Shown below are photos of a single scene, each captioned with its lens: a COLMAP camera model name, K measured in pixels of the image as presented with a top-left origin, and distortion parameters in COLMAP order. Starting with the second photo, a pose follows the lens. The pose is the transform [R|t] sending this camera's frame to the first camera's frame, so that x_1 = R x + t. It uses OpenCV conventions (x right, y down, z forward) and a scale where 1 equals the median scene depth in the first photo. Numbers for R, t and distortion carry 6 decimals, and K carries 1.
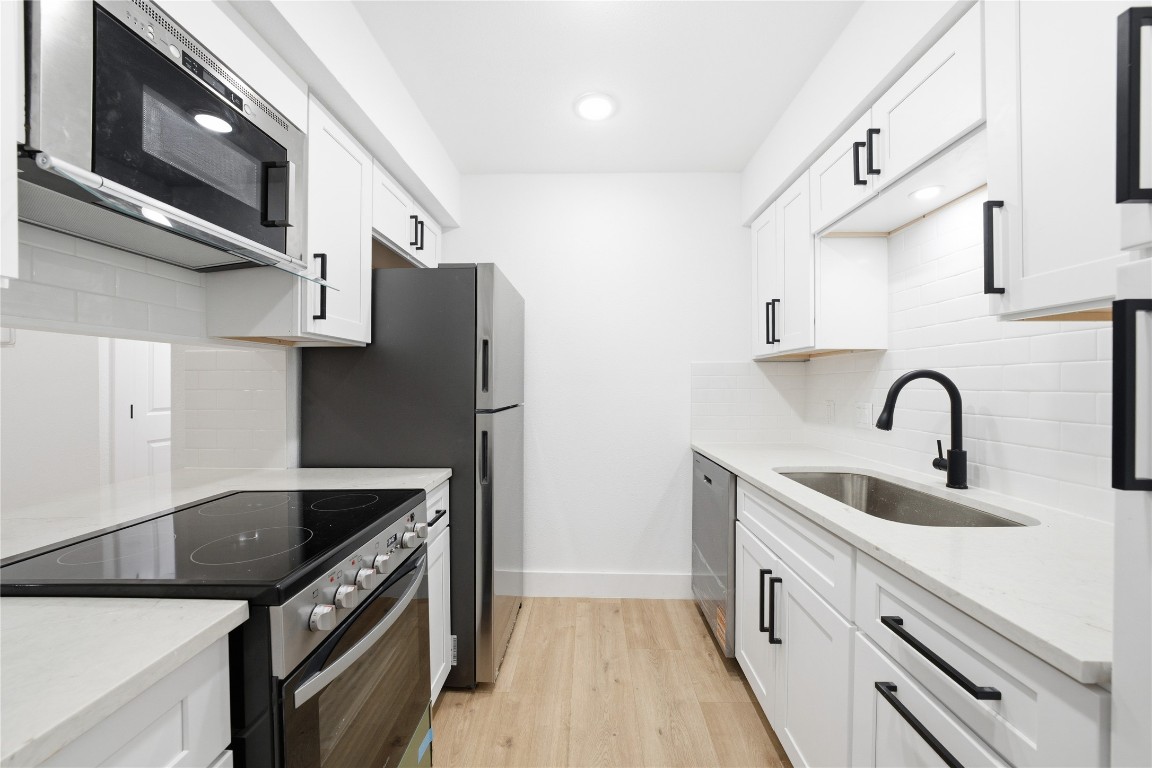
lens RADIAL K [[414.1, 0, 578.2], [0, 414.1, 382.8], [0, 0, 1]] dist [-0.027392, 0.004497]
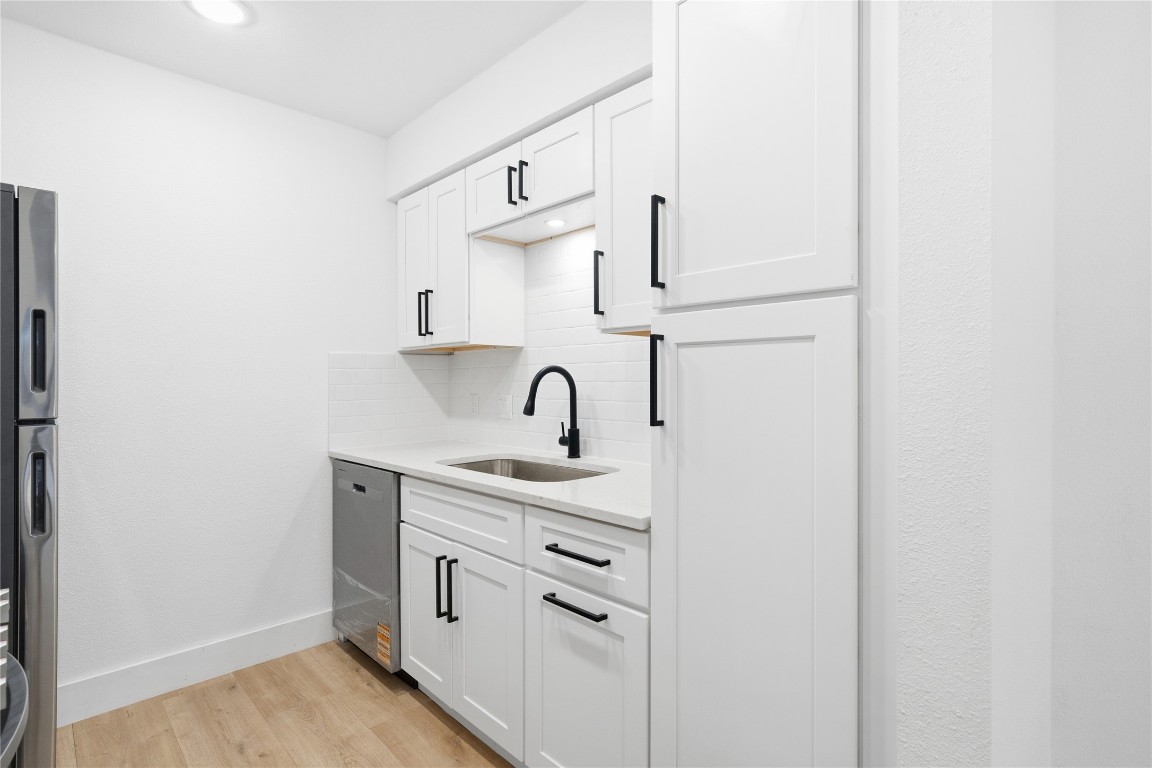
lens RADIAL K [[560.5, 0, 579.3], [0, 560.5, 377.4], [0, 0, 1]] dist [0.001271, 0.000233]
pose [[0.695489, -0.001380, 0.718536, -0.276676], [0.003040, 0.999995, -0.001022, 0.004833], [-0.718531, 0.002895, 0.695489, -0.208495]]
